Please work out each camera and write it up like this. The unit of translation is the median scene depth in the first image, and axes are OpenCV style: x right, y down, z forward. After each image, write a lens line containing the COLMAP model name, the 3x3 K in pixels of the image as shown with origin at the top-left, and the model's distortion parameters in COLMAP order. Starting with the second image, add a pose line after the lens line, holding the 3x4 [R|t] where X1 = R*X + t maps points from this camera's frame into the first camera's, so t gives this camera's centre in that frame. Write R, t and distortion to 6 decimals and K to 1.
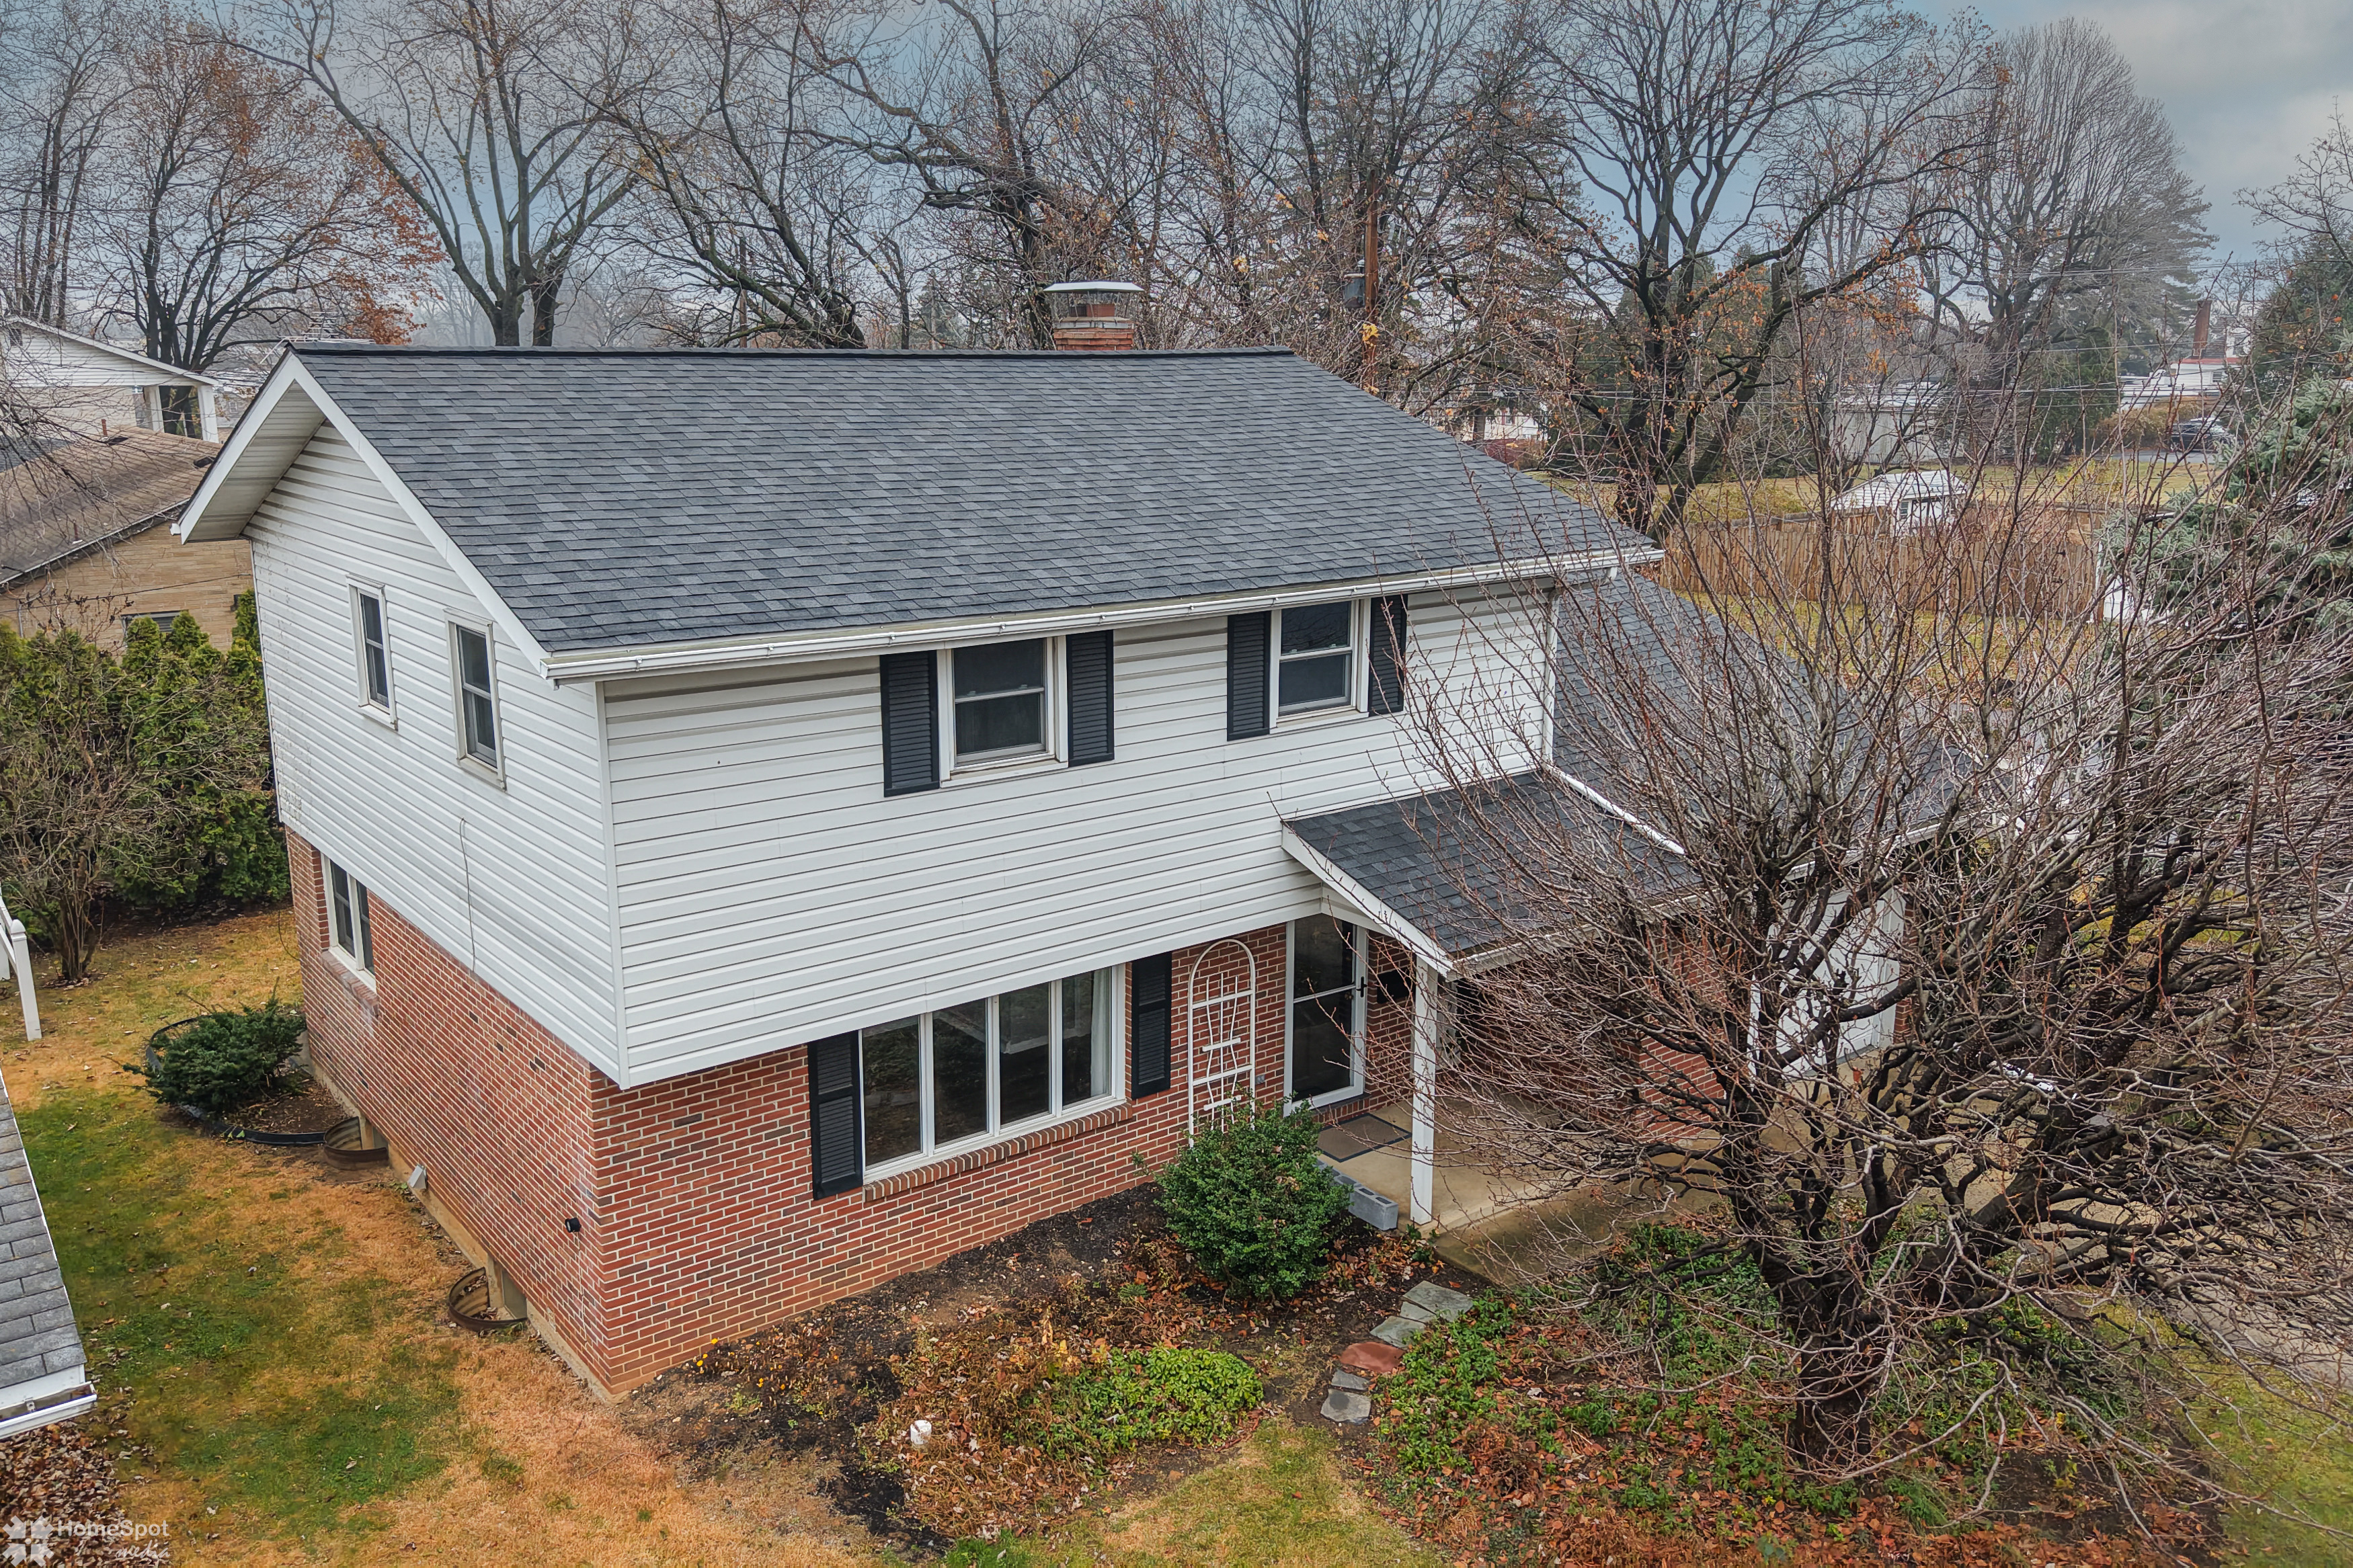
lens RADIAL K [[1864.1, 0, 1179.7], [0, 1864.1, 795.0], [0, 0, 1]] dist [0.020603, -0.017796]
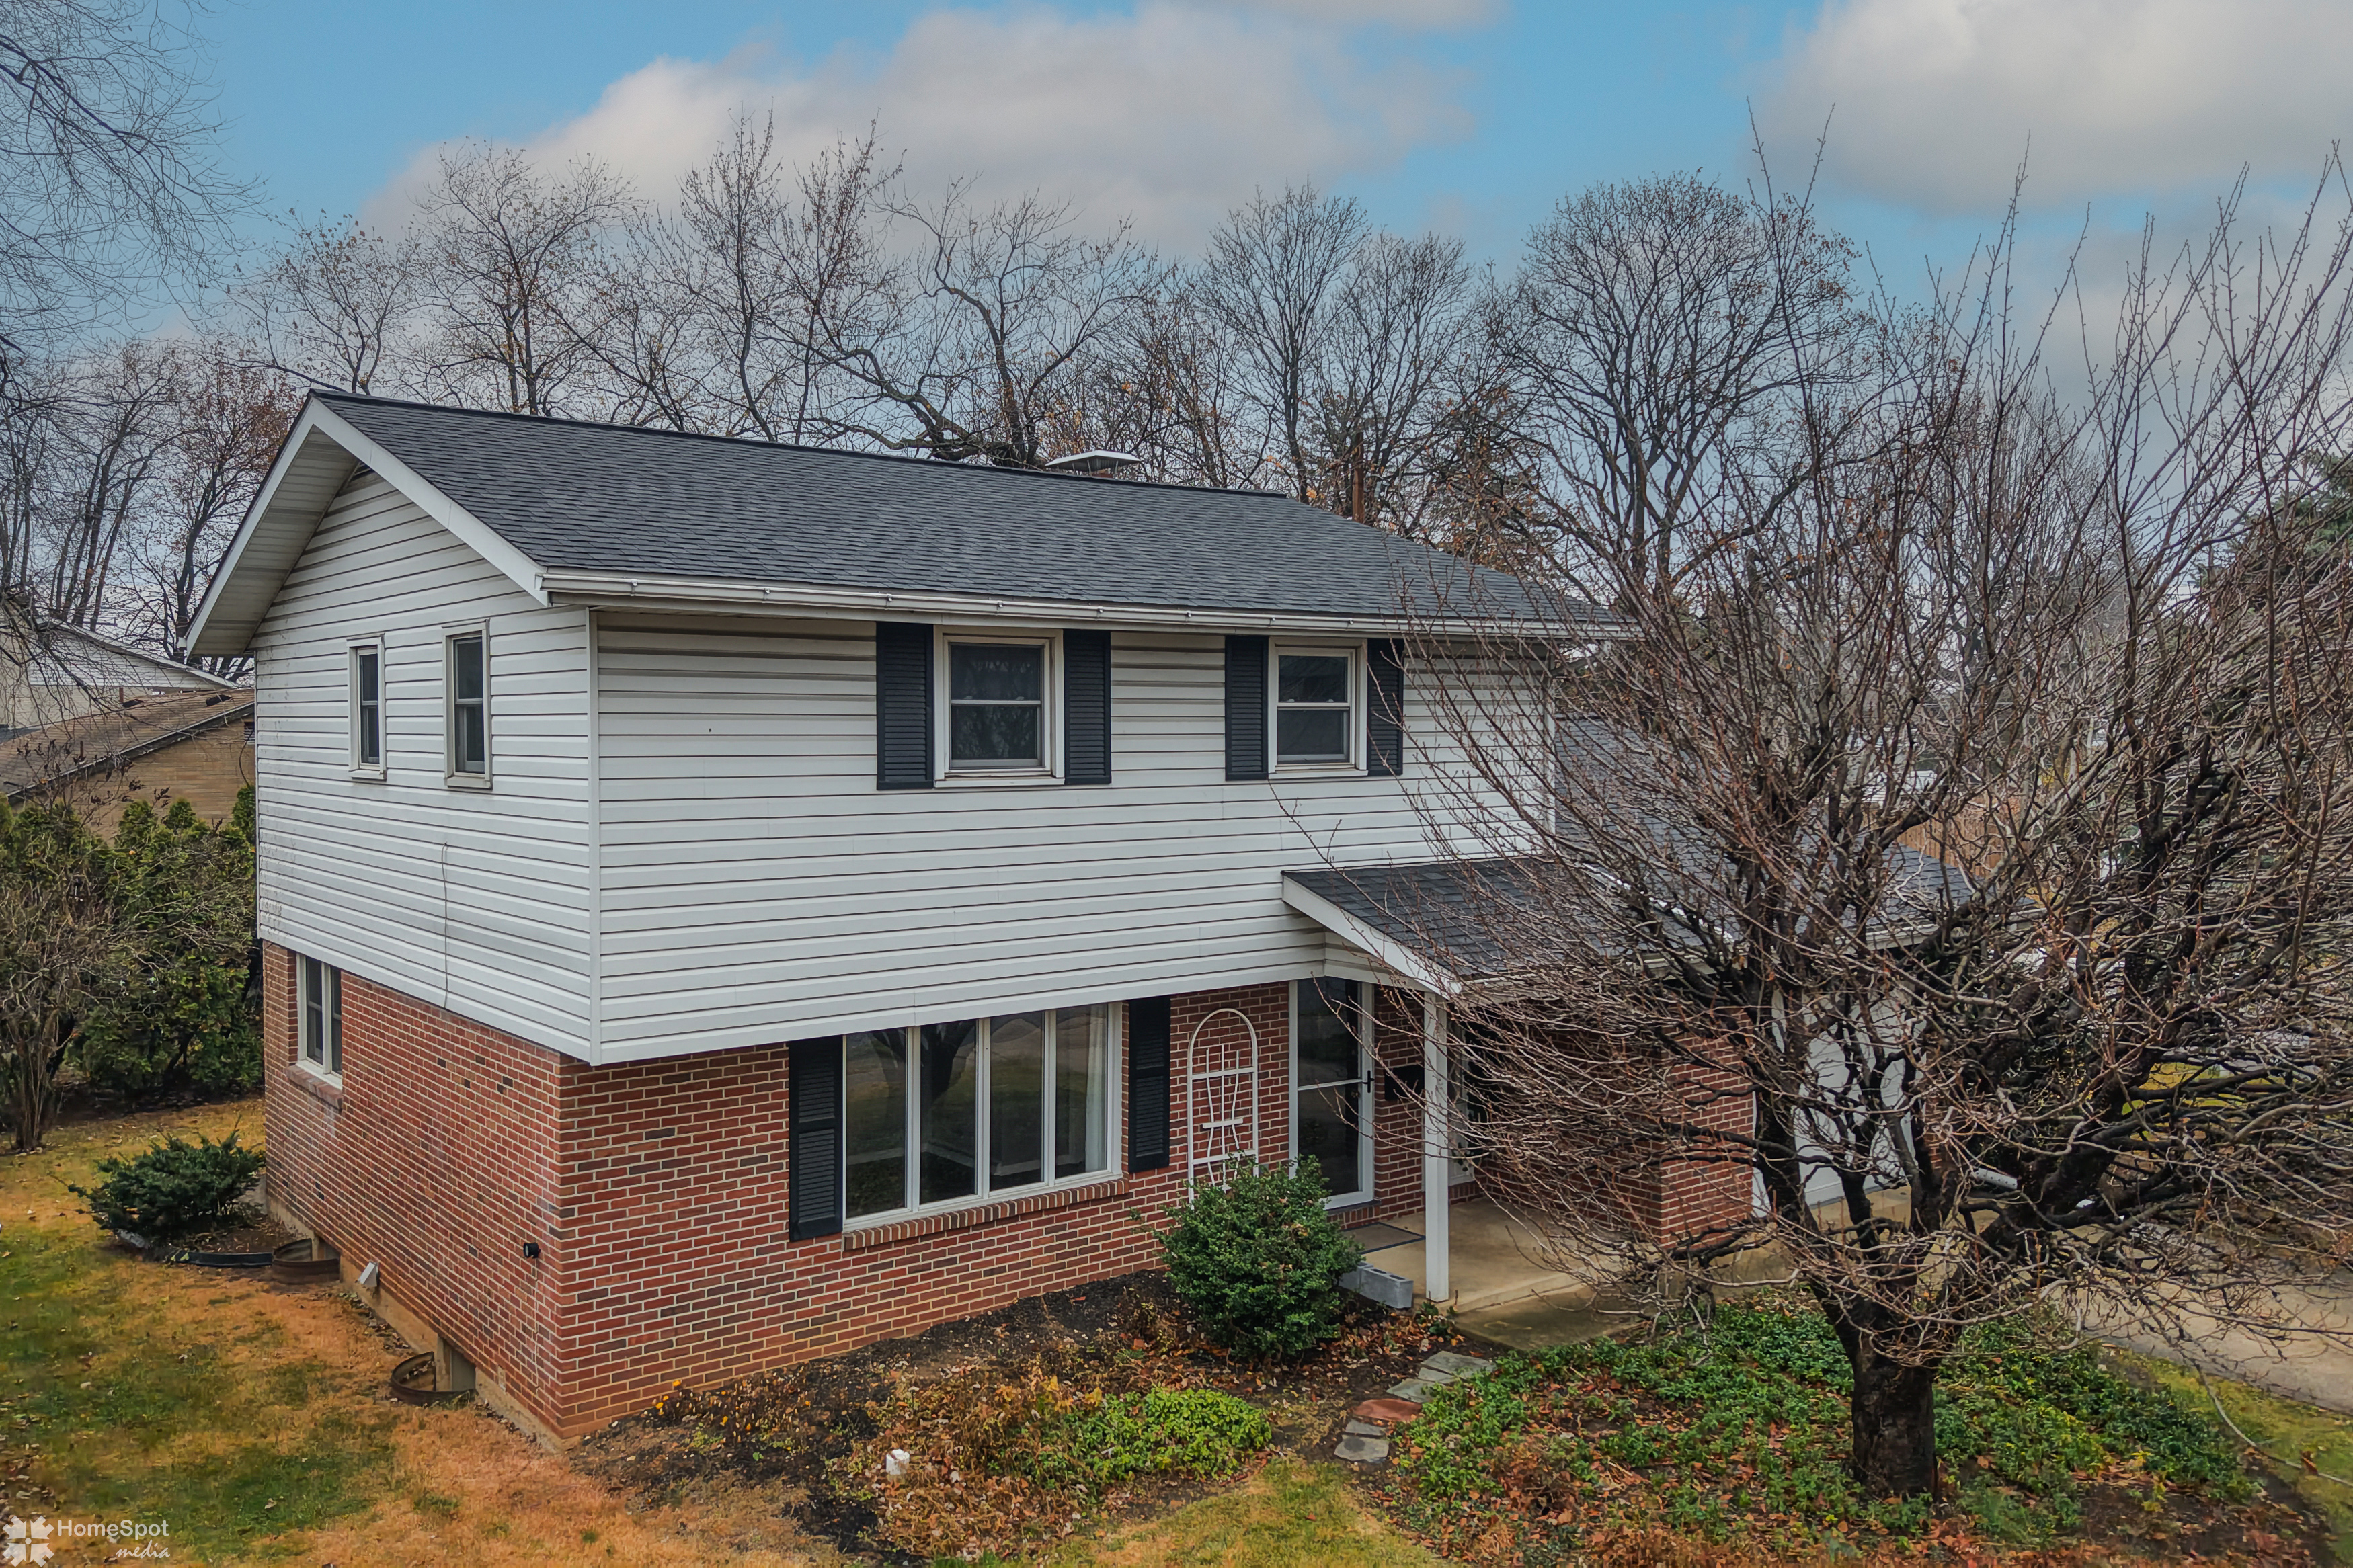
lens RADIAL K [[1864.1, 0, 1180.1], [0, 1864.1, 794.5], [0, 0, 1]] dist [0.020603, -0.017796]
pose [[0.999990, -0.004014, 0.001998, -0.000765], [0.004332, 0.979890, -0.199491, 0.182308], [-0.001157, 0.199498, 0.979898, 0.034724]]
